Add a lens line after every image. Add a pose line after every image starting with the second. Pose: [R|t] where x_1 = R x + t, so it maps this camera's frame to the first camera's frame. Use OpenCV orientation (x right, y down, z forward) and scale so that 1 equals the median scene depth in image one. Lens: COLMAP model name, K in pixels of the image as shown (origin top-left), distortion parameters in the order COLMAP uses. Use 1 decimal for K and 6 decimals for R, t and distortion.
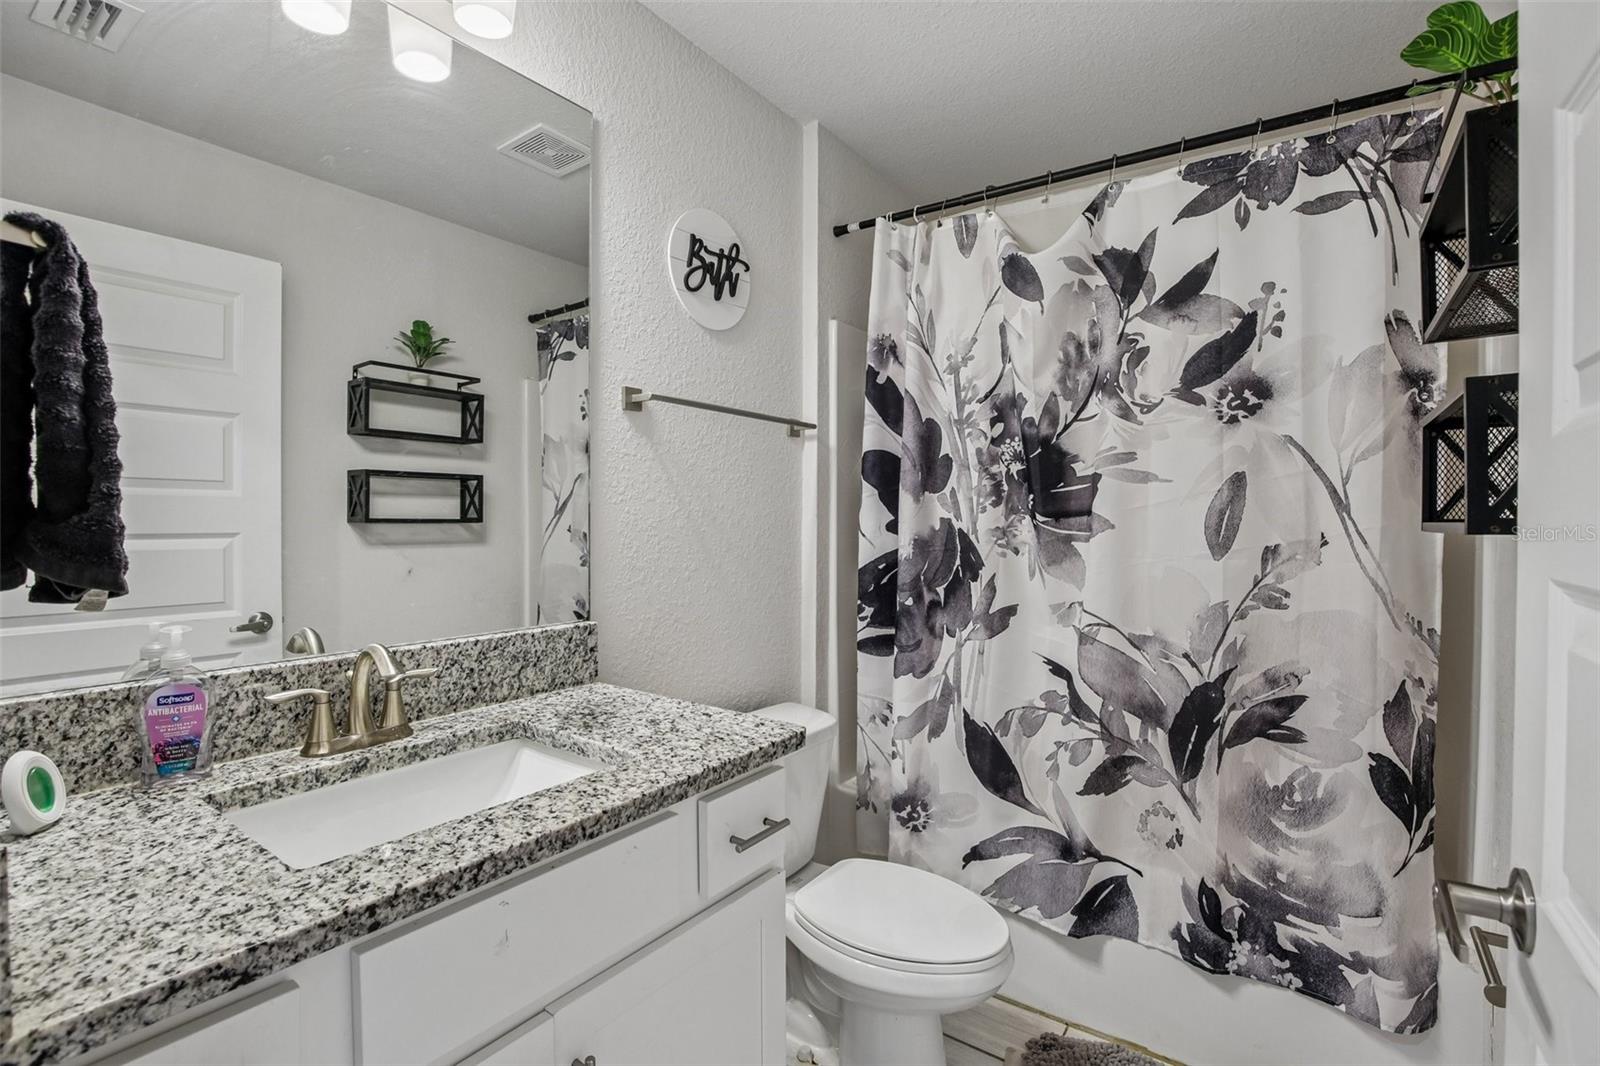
lens RADIAL K [[728.3, 0, 804.0], [0, 728.3, 525.6], [0, 0, 1]] dist [-0.035748, 0.005212]
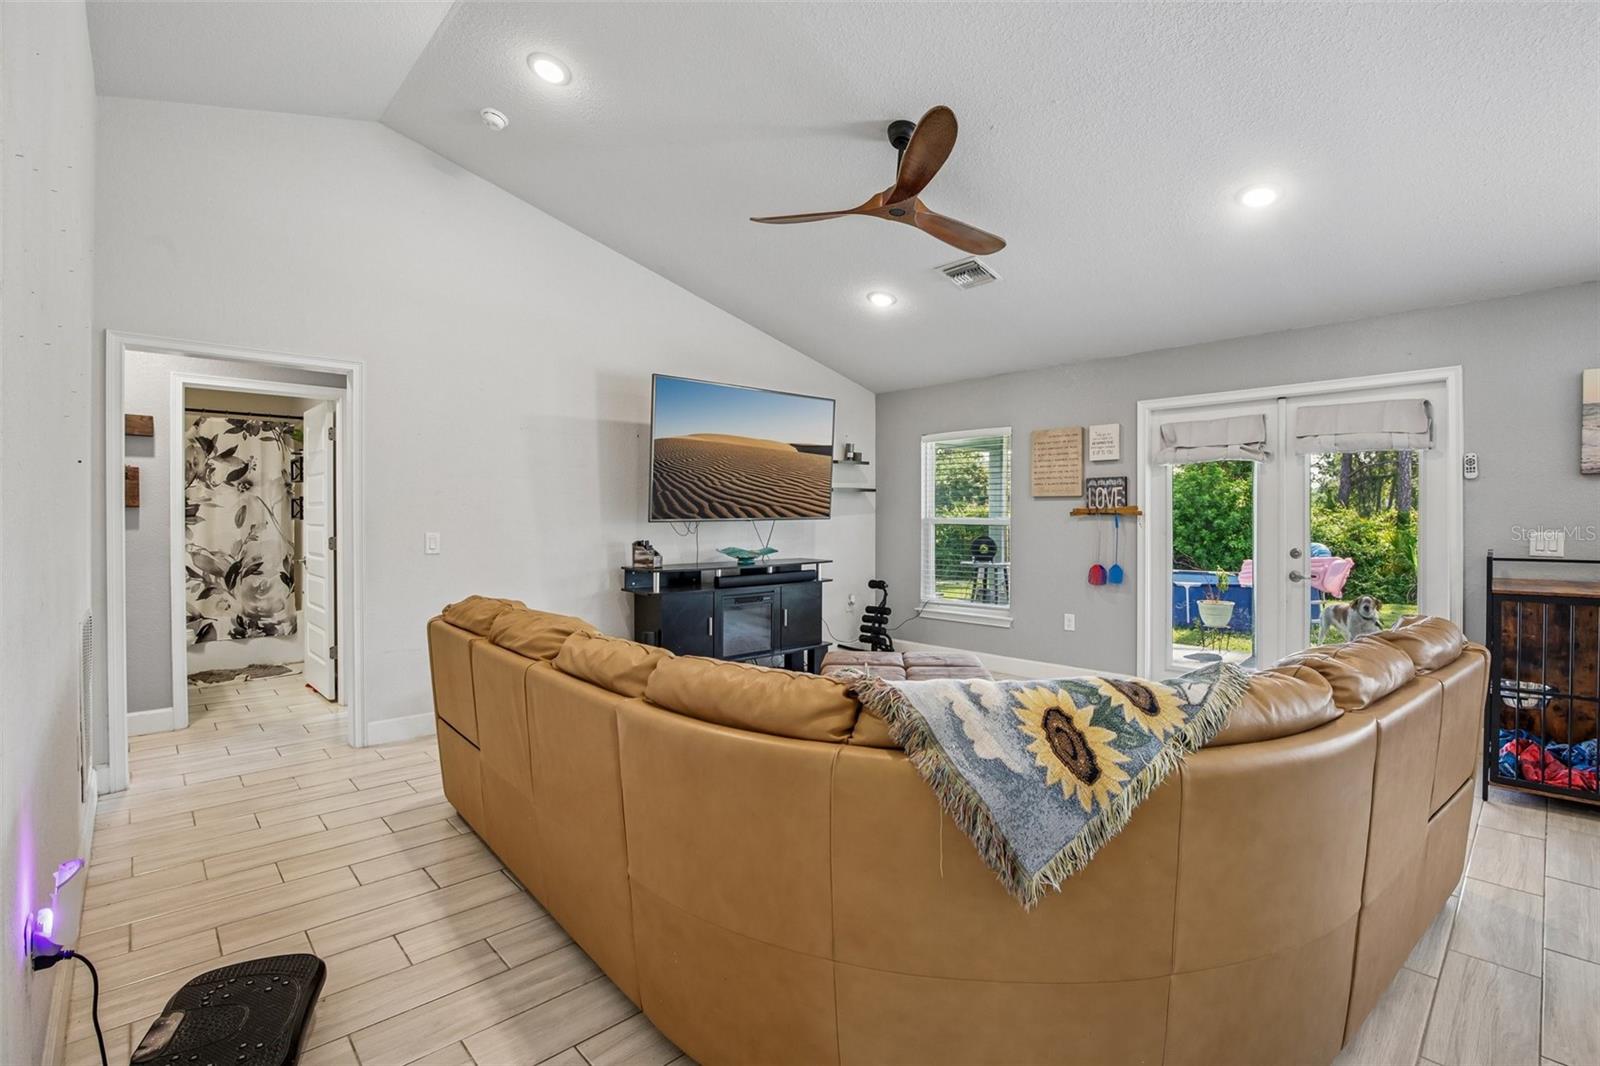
lens RADIAL K [[728.3, 0, 812.7], [0, 728.3, 518.7], [0, 0, 1]] dist [-0.035748, 0.005212]
pose [[0.201096, -0.005001, 0.979559, -2.427052], [0.014226, 0.999896, 0.002185, 0.030495], [-0.979468, 0.013496, 0.201147, -2.635815]]
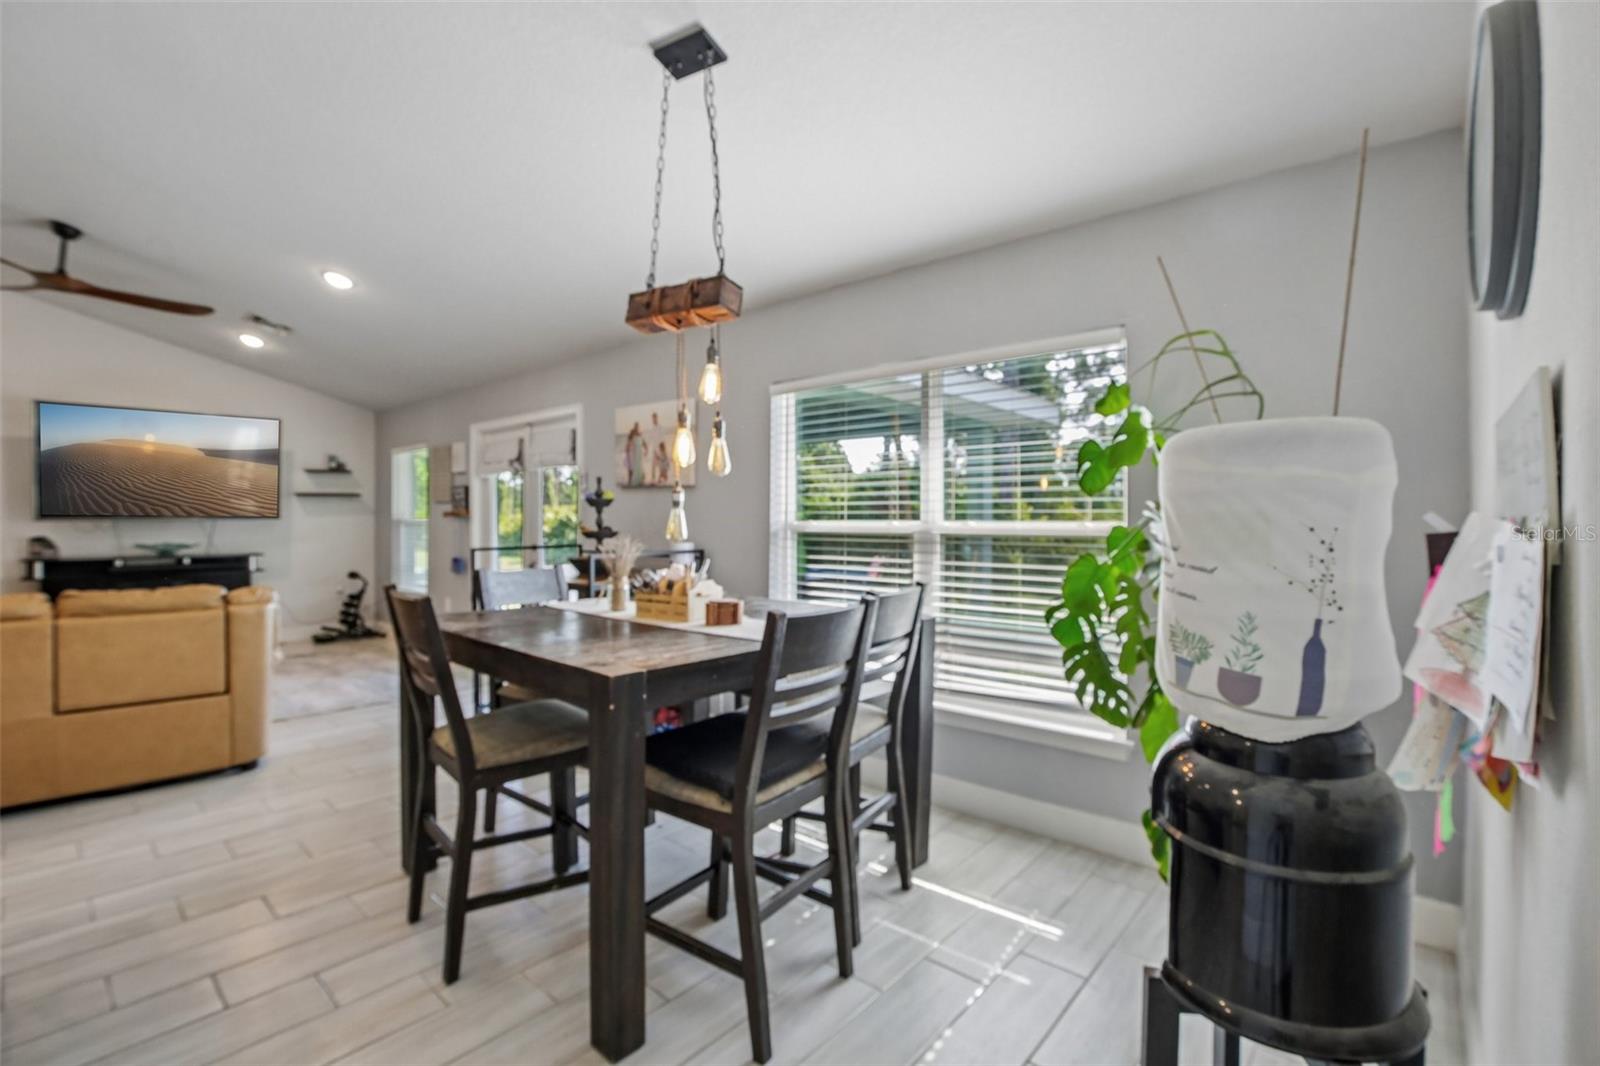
lens RADIAL K [[728.3, 0, 795.3], [0, 728.3, 524.0], [0, 0, 1]] dist [-0.035748, 0.005212]
pose [[0.126128, -0.005625, 0.991998, -2.690955], [0.007247, 0.999962, 0.004749, 0.074774], [-0.991987, 0.006590, 0.126164, -5.681195]]
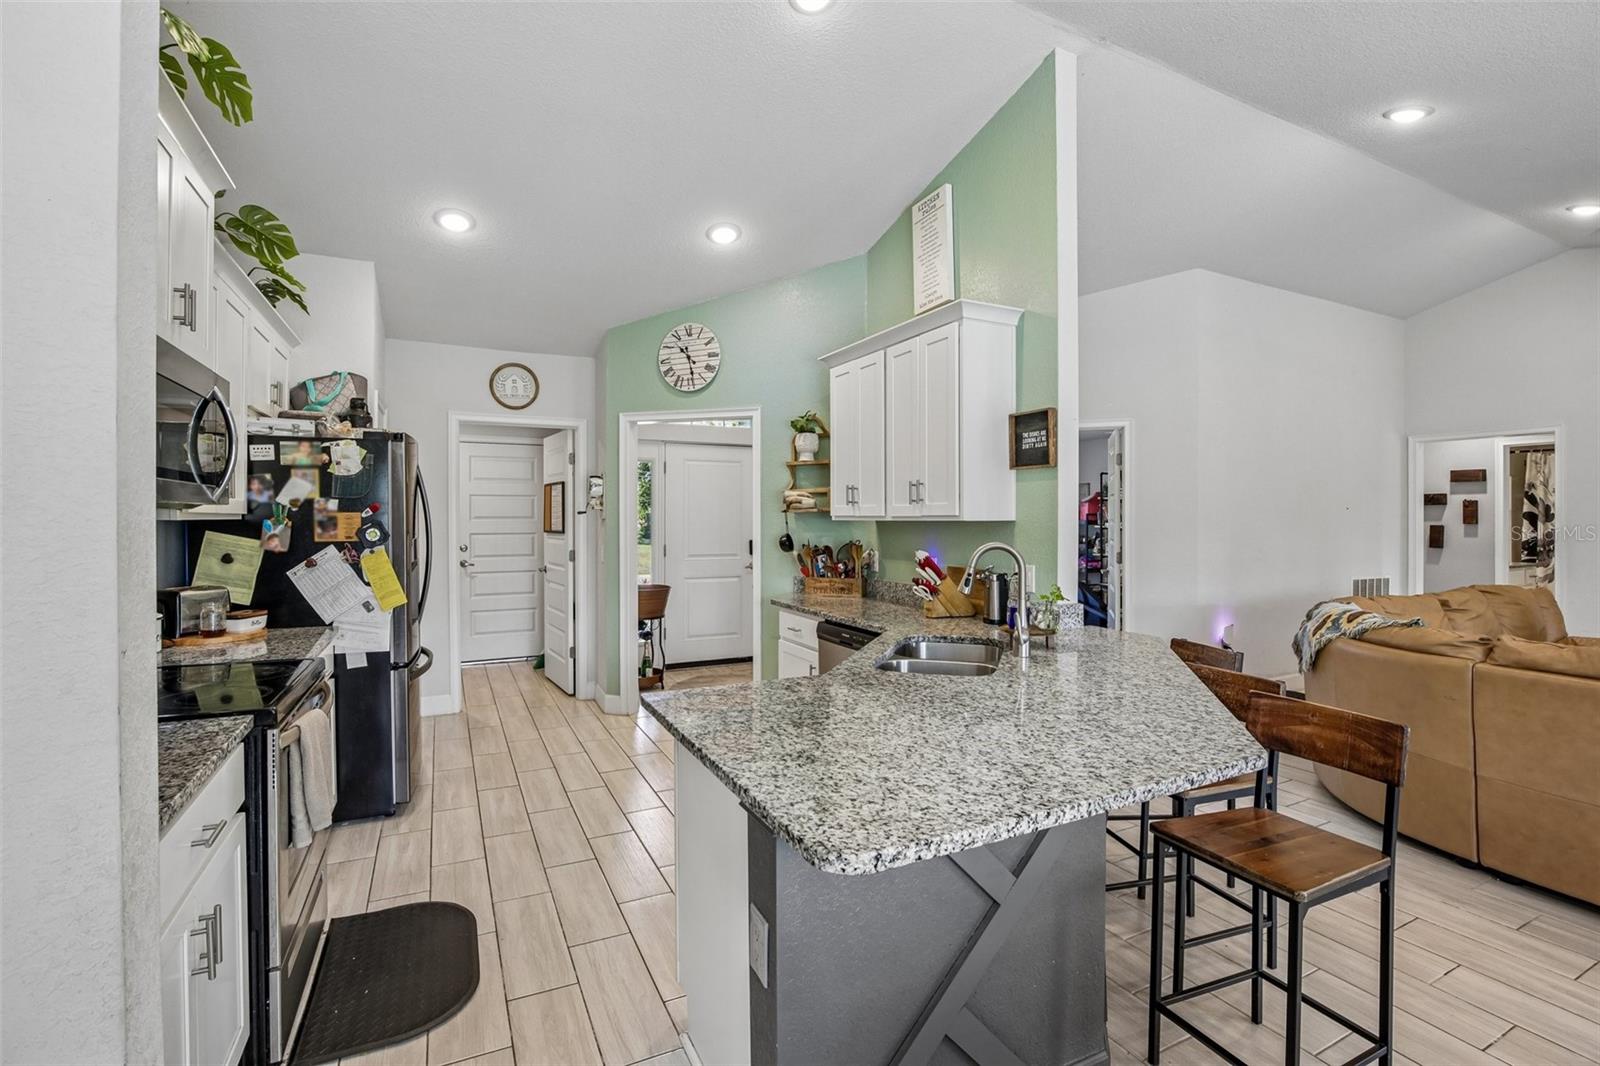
lens RADIAL K [[728.3, 0, 819.2], [0, 728.3, 525.7], [0, 0, 1]] dist [-0.035748, 0.005212]
pose [[0.879911, 0.000856, -0.475137, -1.905865], [-0.002713, 0.999991, -0.003222, -0.006259], [0.475130, 0.004124, 0.879906, -5.455611]]
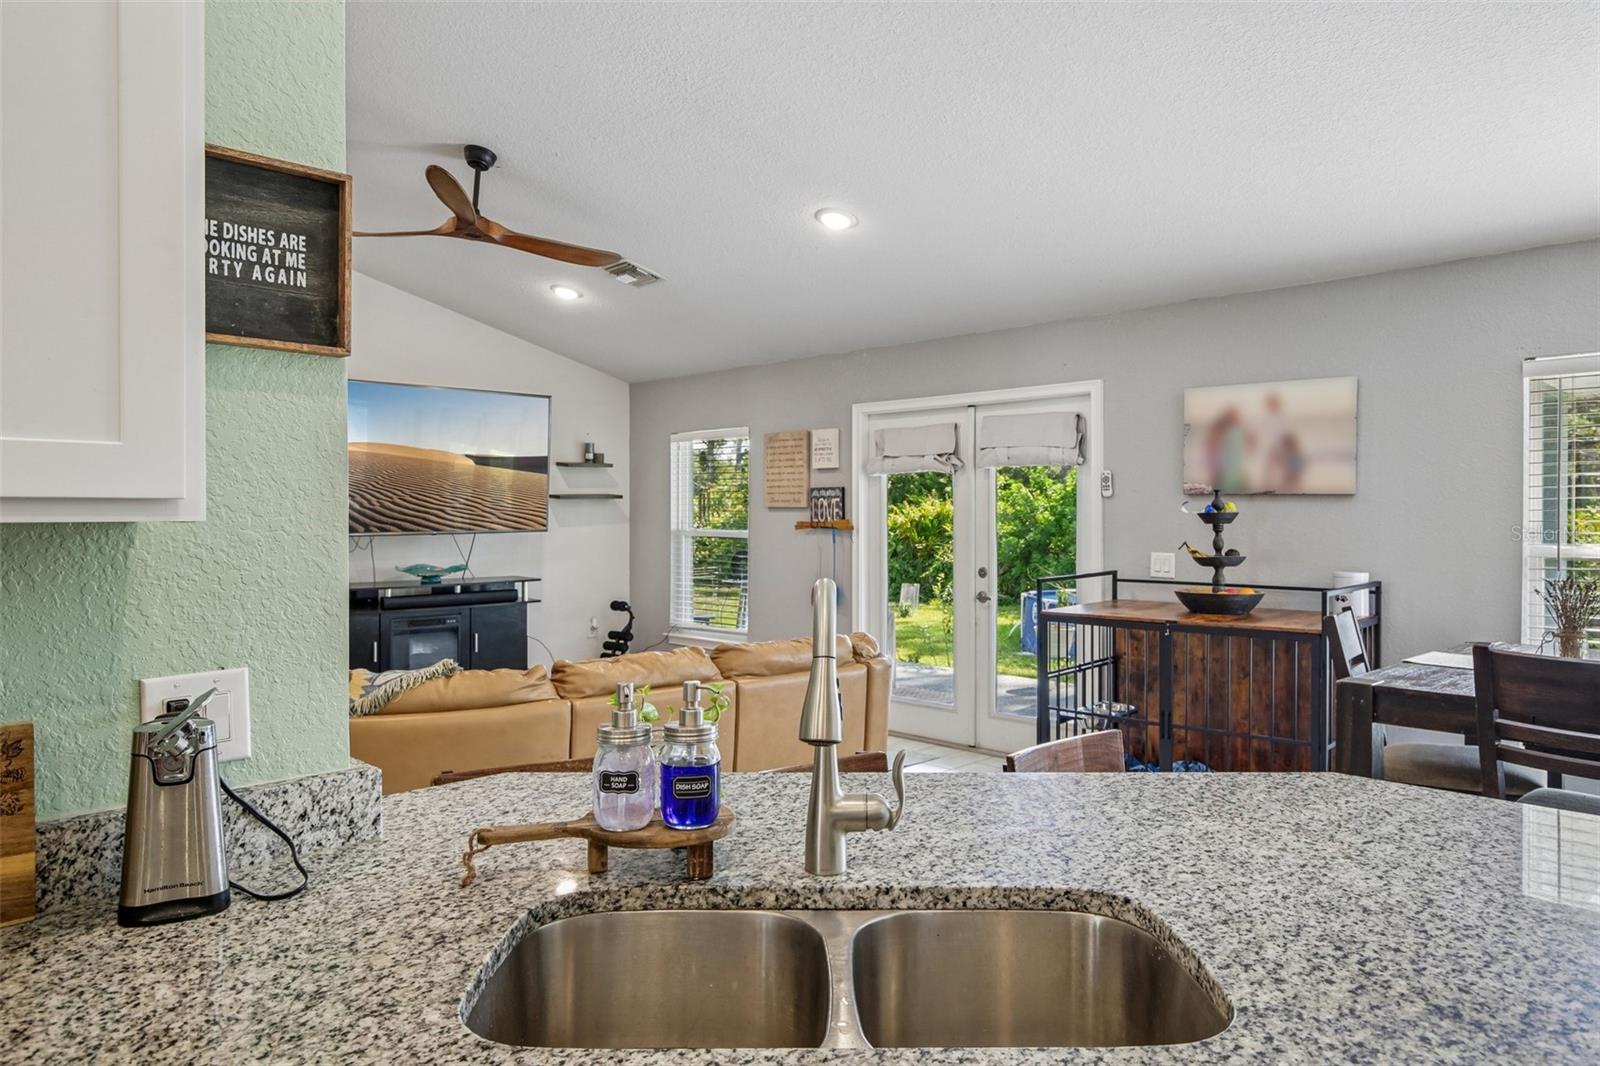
lens RADIAL K [[1032.2, 0, 809.4], [0, 1032.2, 523.8], [0, 0, 1]] dist [-0.007025, 0.006855]
pose [[0.178951, -0.012657, 0.983776, -3.130968], [0.012847, 0.999862, 0.010527, -0.027841], [-0.983774, 0.010755, 0.179089, -3.986805]]
